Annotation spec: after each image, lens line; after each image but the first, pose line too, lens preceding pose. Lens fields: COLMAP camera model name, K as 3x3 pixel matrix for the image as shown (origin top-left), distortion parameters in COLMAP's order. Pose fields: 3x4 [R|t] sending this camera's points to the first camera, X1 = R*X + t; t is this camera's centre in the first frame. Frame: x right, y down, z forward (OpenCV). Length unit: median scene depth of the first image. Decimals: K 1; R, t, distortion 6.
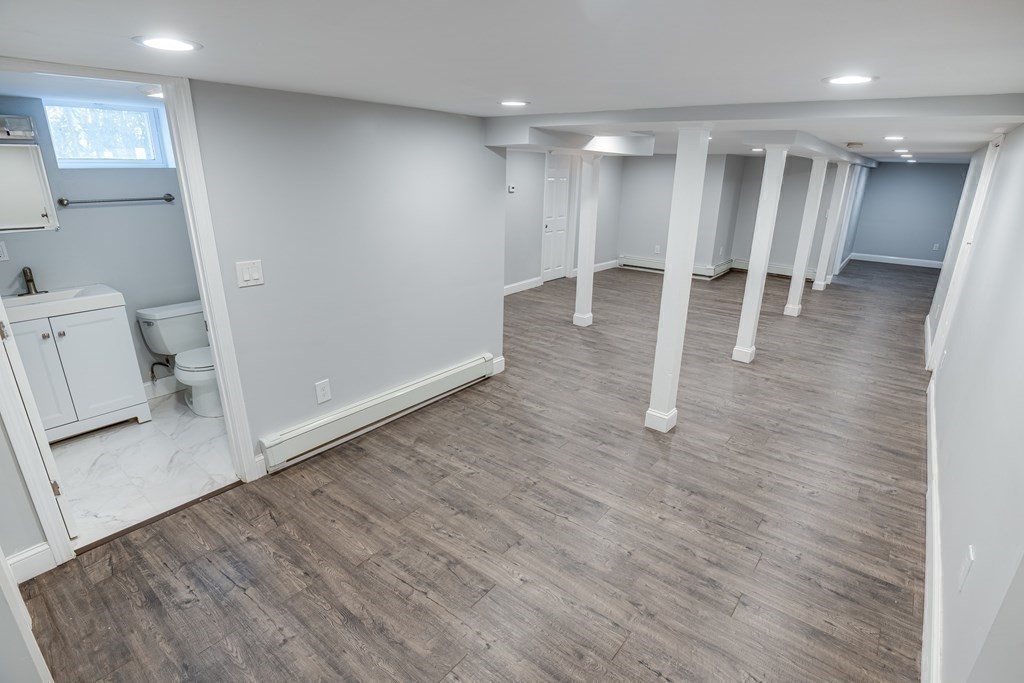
lens RADIAL K [[500.5, 0, 512.9], [0, 500.5, 341.8], [0, 0, 1]] dist [-0.029194, -0.000063]
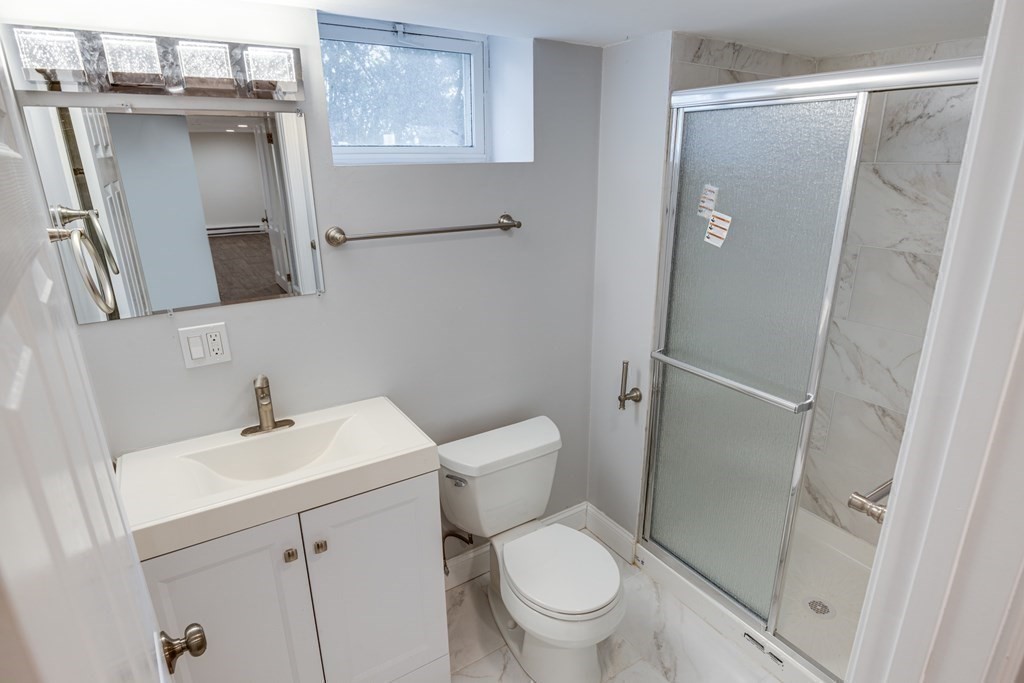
lens RADIAL K [[557.9, 0, 512.1], [0, 557.9, 342.1], [0, 0, 1]] dist [-0.001296, -0.000042]
pose [[0.946746, 0.075235, -0.313067, -0.605673], [-0.079383, 0.996844, -0.000505, -0.206188], [0.312041, 0.025331, 0.949731, 0.562146]]
